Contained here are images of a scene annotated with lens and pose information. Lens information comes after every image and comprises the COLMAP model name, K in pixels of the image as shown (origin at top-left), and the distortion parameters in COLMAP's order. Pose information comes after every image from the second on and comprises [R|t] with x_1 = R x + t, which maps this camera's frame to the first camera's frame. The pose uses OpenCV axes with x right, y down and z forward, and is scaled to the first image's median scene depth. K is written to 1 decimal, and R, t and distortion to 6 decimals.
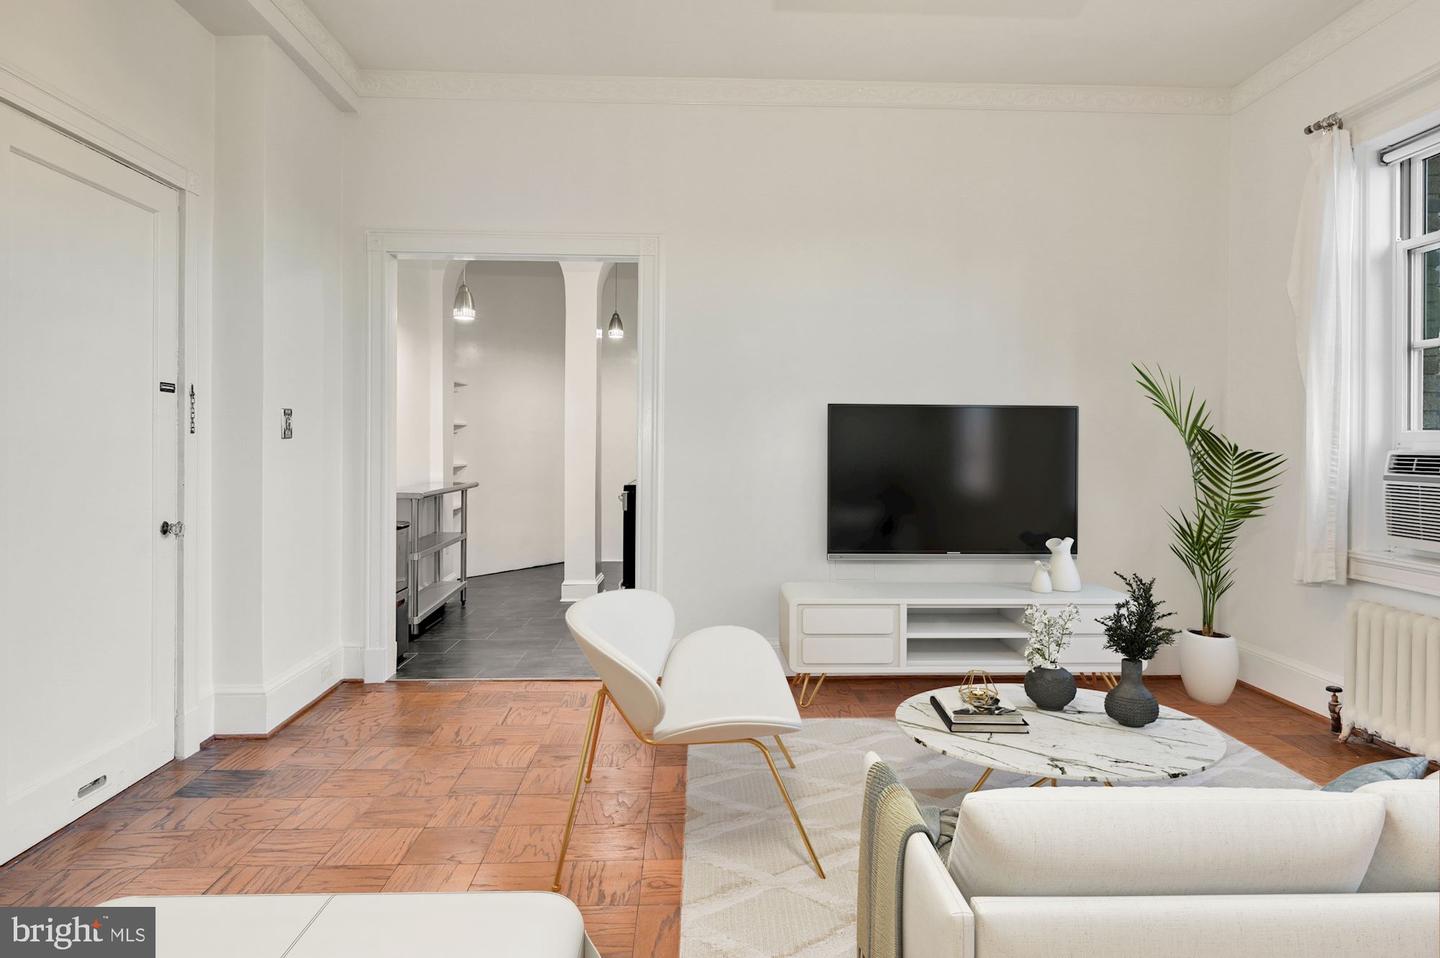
lens RADIAL K [[782.9, 0, 756.2], [0, 782.9, 468.1], [0, 0, 1]] dist [0.002088, -0.000231]
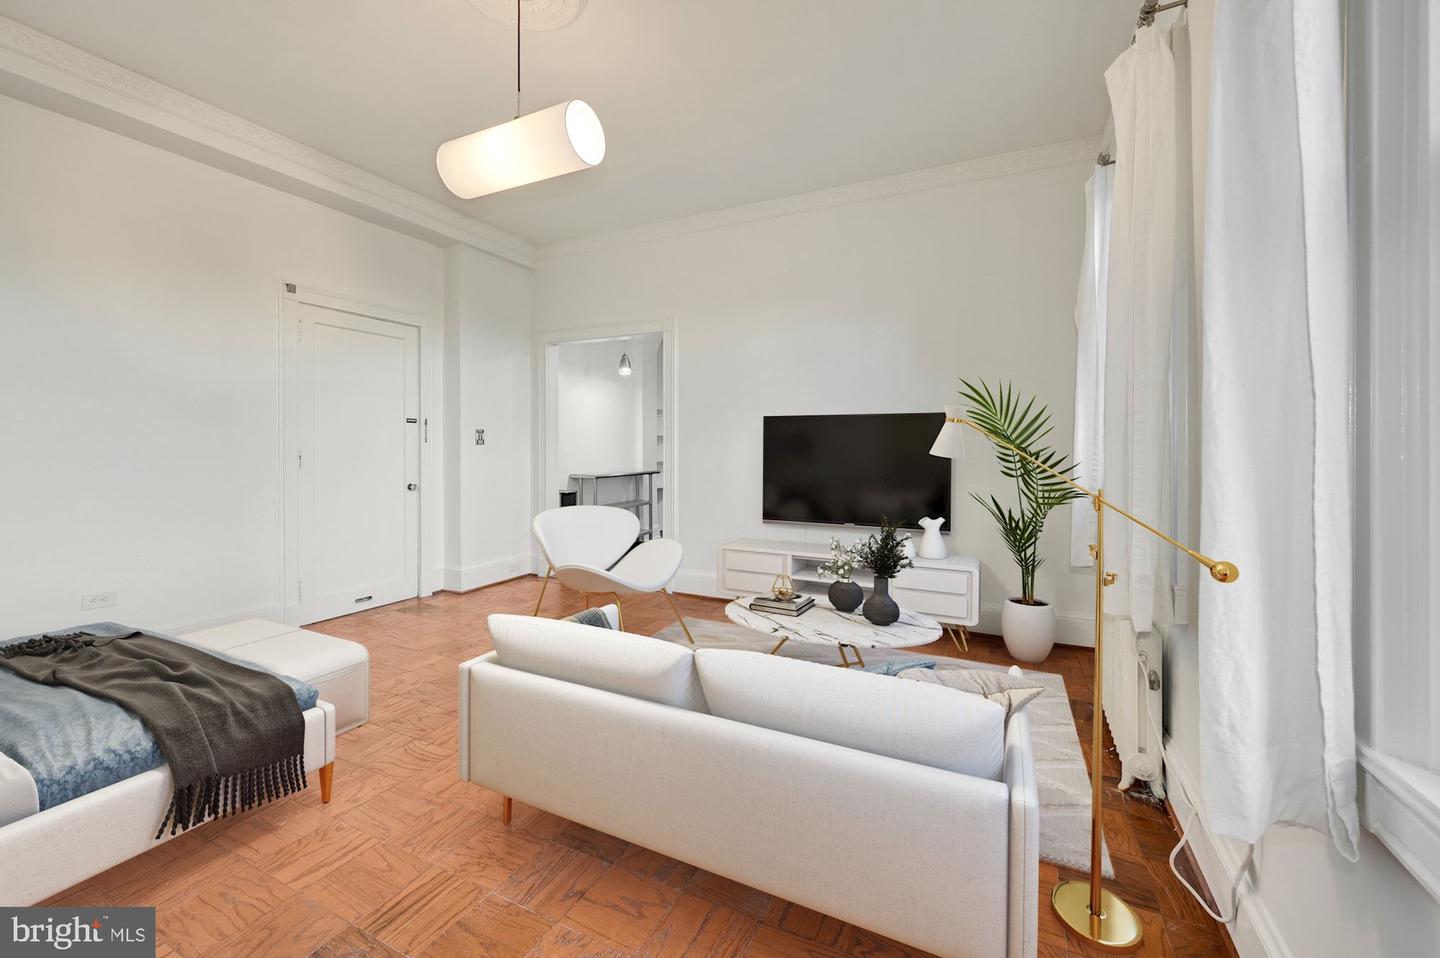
lens RADIAL K [[598.8, 0, 716.3], [0, 598.8, 464.2], [0, 0, 1]] dist [0.101599, 0.000020]
pose [[0.880772, 0.012290, -0.473381, 0.687977], [-0.009281, 0.999919, 0.008692, -0.006701], [0.473449, -0.003262, 0.880815, -0.074414]]
